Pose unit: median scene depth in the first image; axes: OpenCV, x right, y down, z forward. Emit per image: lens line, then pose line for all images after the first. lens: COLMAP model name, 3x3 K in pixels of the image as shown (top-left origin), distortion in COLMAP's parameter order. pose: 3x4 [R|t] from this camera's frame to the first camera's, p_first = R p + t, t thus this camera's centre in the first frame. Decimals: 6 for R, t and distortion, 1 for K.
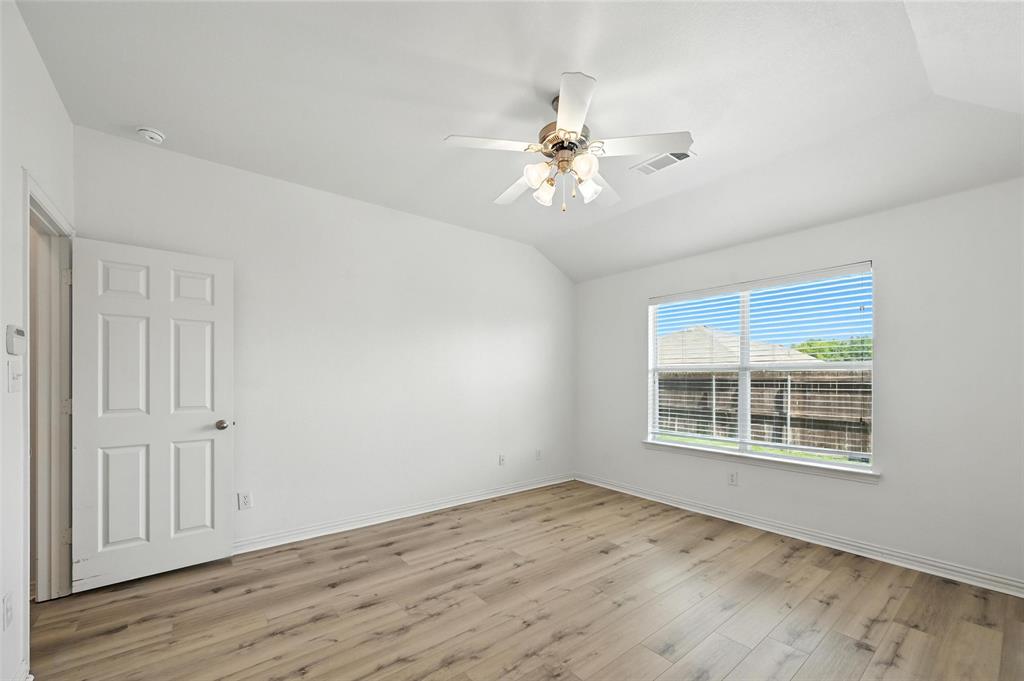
lens RADIAL K [[413.4, 0, 497.1], [0, 413.4, 377.0], [0, 0, 1]] dist [0.001522, 0.001203]
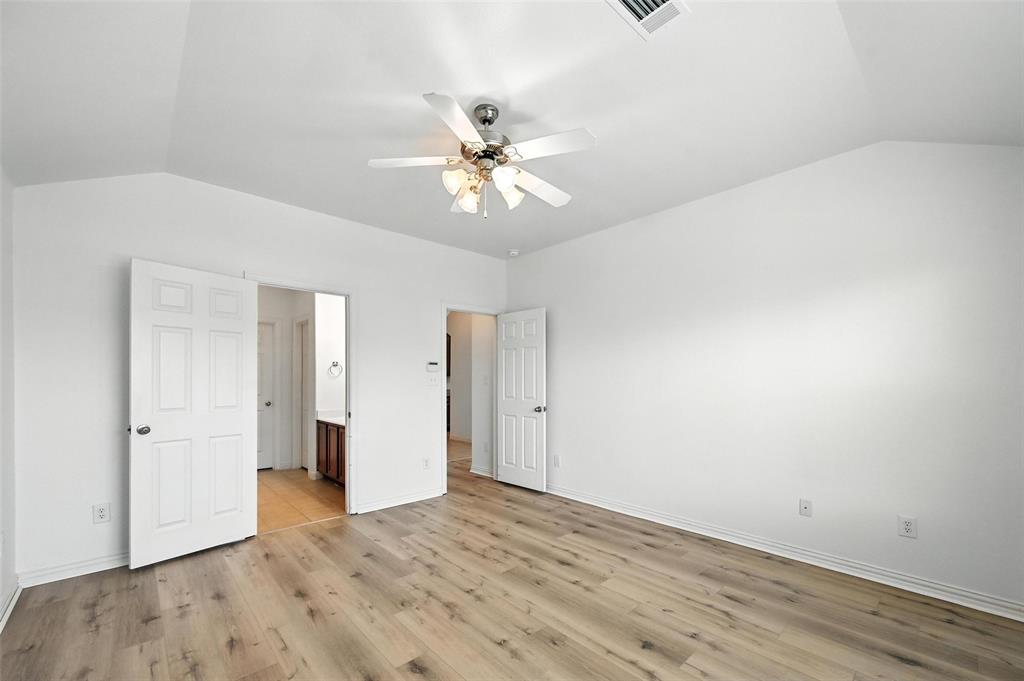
lens RADIAL K [[413.4, 0, 533.7], [0, 413.4, 375.0], [0, 0, 1]] dist [0.001522, 0.001203]
pose [[0.112044, -0.012447, -0.993625, 0.822126], [0.002893, 0.999921, -0.012200, 0.001933], [0.993699, -0.001507, 0.112071, 0.686062]]
